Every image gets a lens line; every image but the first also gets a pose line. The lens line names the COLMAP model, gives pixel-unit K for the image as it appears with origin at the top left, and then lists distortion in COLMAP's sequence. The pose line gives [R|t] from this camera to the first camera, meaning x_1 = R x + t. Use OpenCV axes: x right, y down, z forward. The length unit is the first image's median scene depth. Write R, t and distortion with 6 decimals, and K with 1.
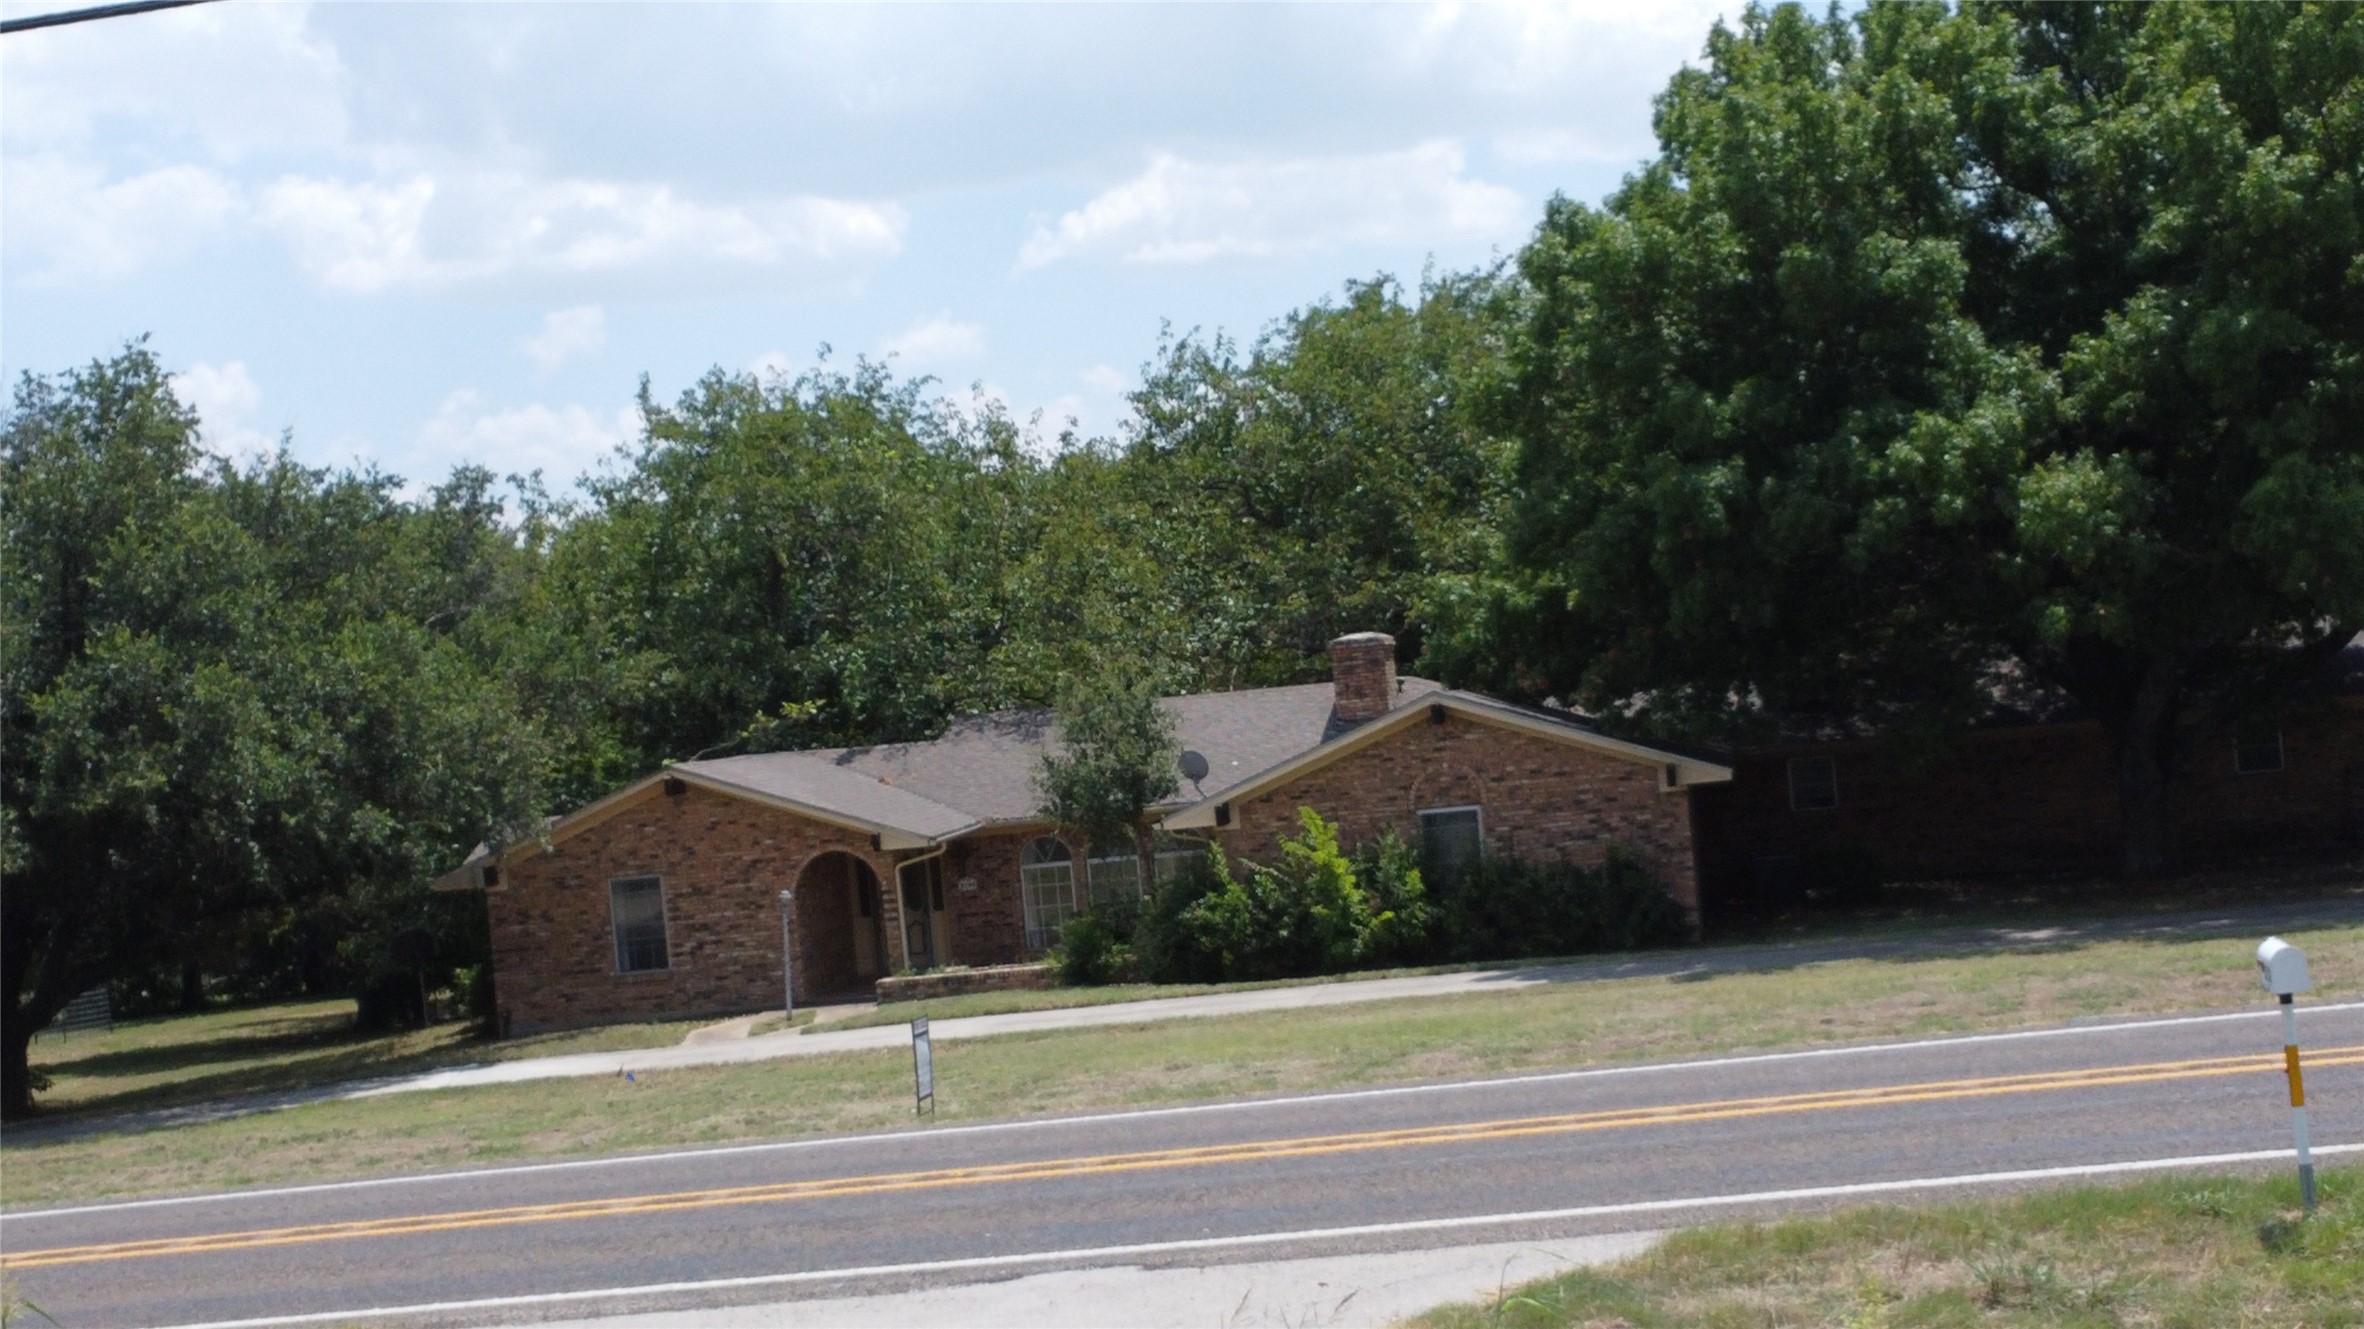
lens RADIAL K [[1684.0, 0, 1184.2], [0, 1684.0, 673.6], [0, 0, 1]] dist [-0.007027, -0.001978]
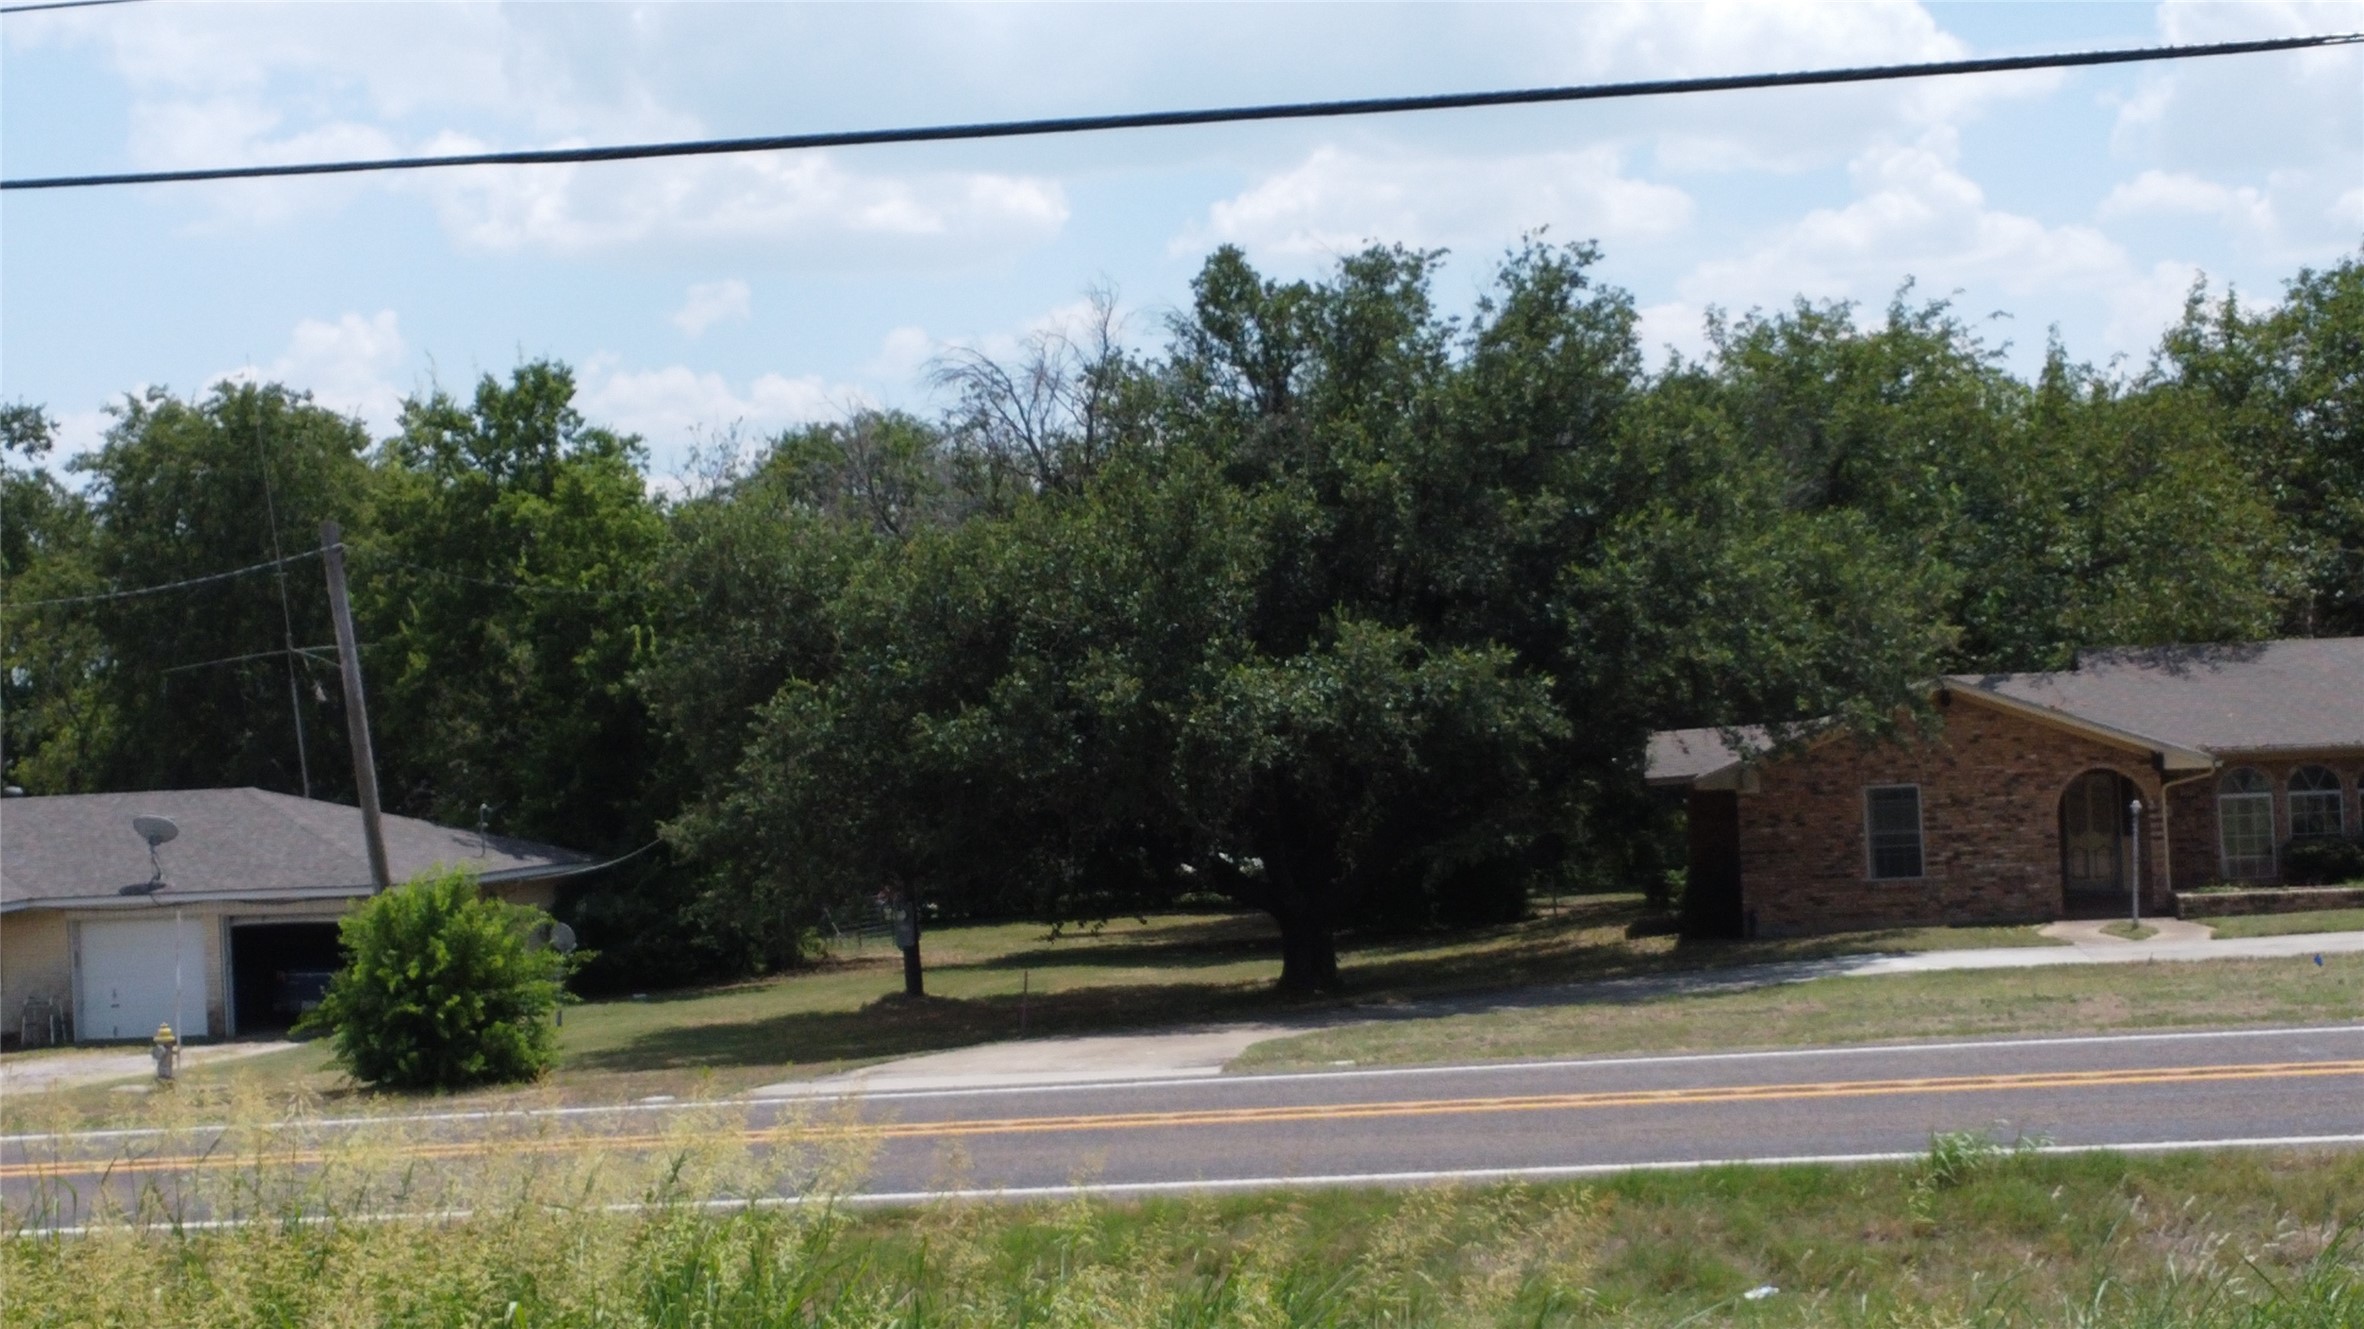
lens RADIAL K [[1684.0, 0, 1181.0], [0, 1684.0, 651.7], [0, 0, 1]] dist [-0.007027, -0.001978]
pose [[0.998819, 0.046799, -0.013048, -0.748266], [-0.046930, 0.998849, -0.009947, 0.070693], [0.012568, 0.010548, 0.999865, -0.022272]]
